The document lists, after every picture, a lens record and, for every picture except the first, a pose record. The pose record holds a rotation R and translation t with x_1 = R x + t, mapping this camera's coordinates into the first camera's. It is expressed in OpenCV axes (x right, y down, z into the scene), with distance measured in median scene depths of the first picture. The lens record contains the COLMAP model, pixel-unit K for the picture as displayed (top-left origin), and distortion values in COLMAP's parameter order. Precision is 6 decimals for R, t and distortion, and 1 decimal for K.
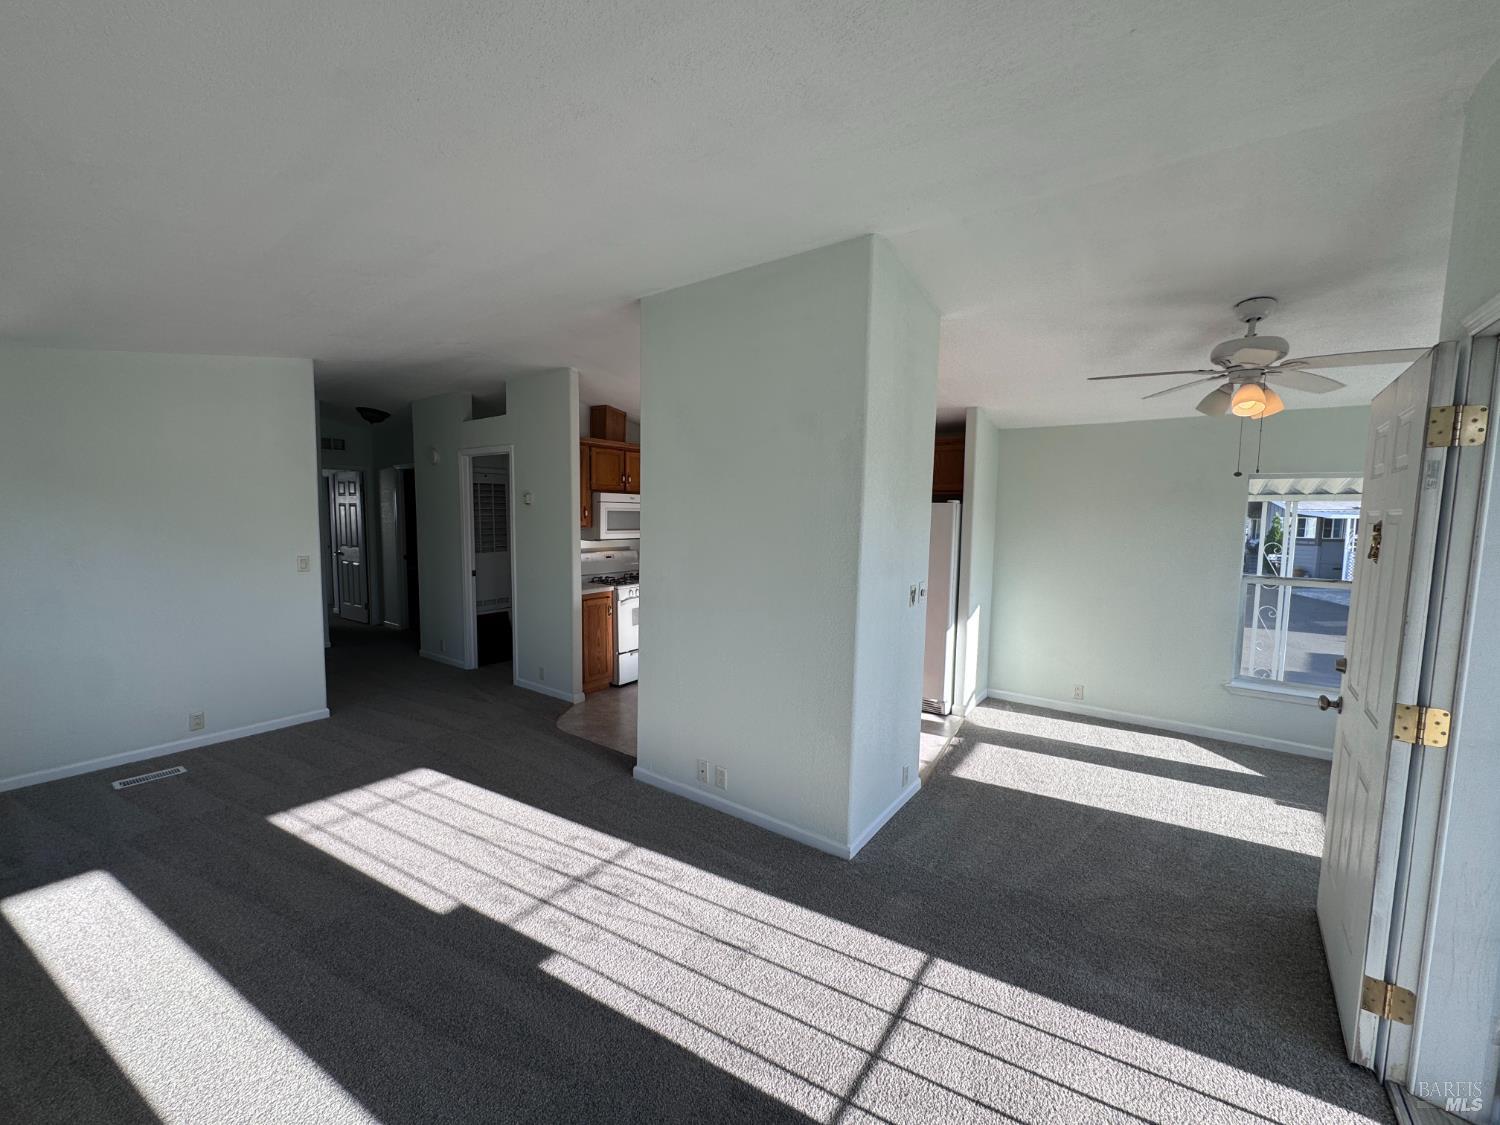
lens RADIAL K [[604.1, 0, 746.4], [0, 604.1, 563.4], [0, 0, 1]] dist [-0.007011, 0.000597]
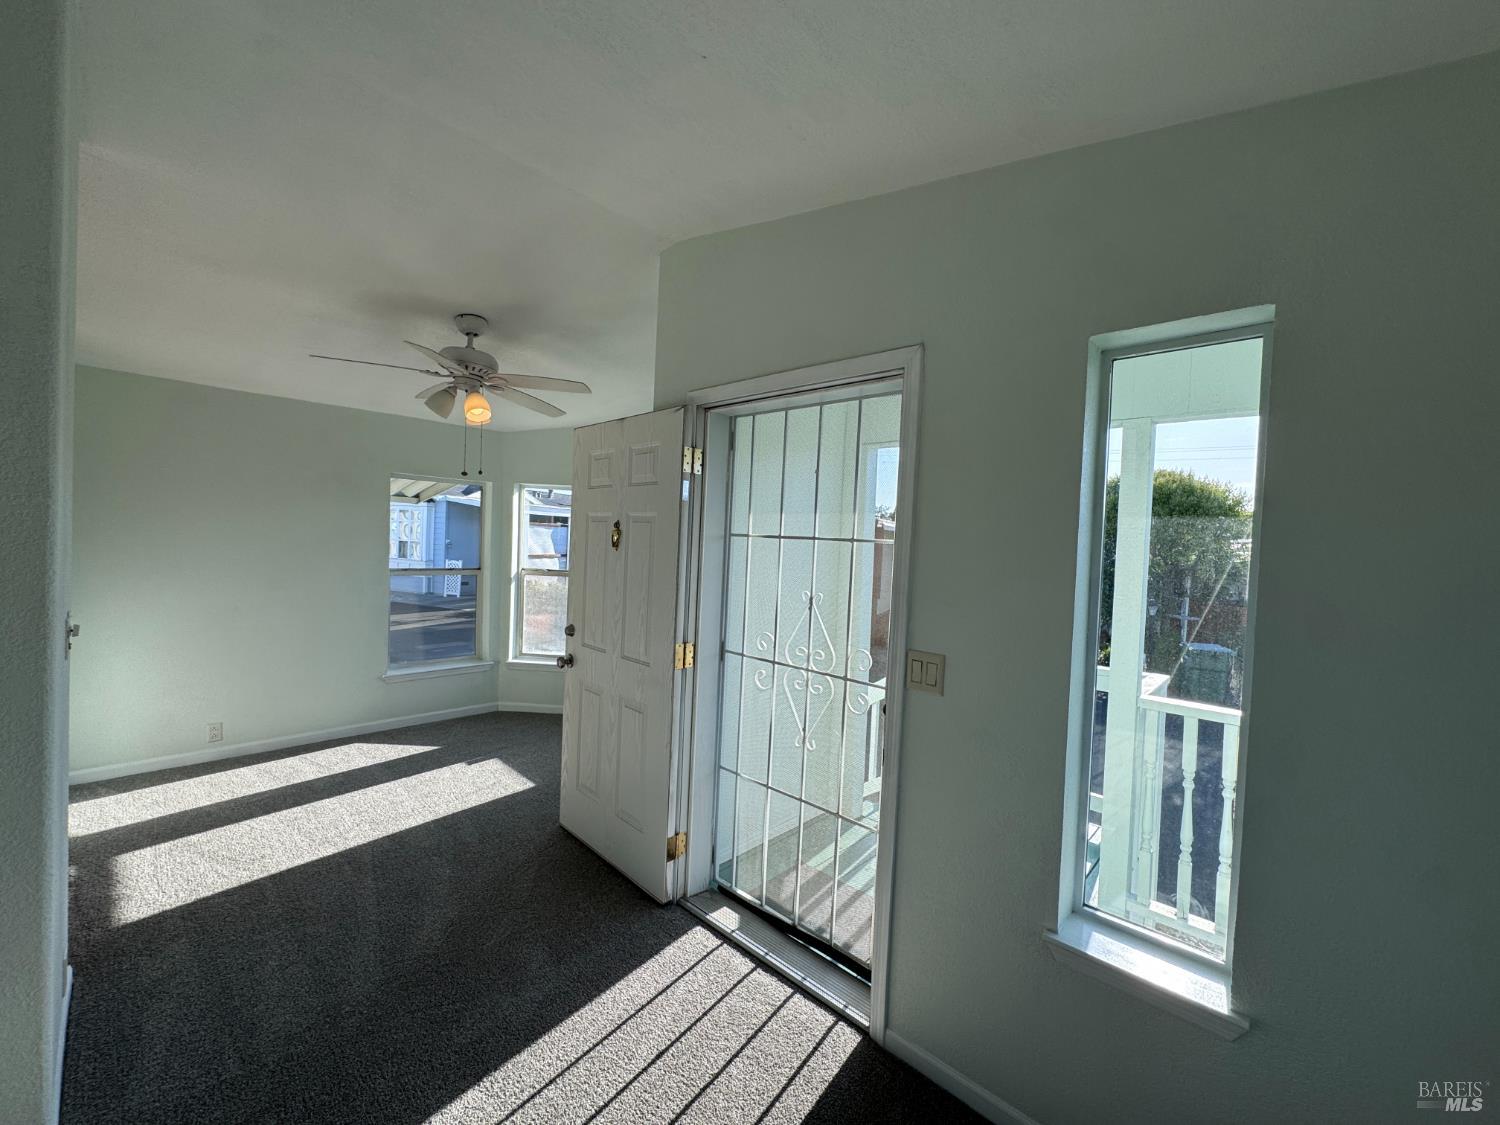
lens RADIAL K [[604.1, 0, 750.2], [0, 604.1, 559.9], [0, 0, 1]] dist [-0.007011, 0.000597]
pose [[0.120239, -0.045363, 0.991708, -0.162323], [0.044127, 0.998212, 0.040311, -0.011413], [-0.991764, 0.038914, 0.122026, 0.289485]]
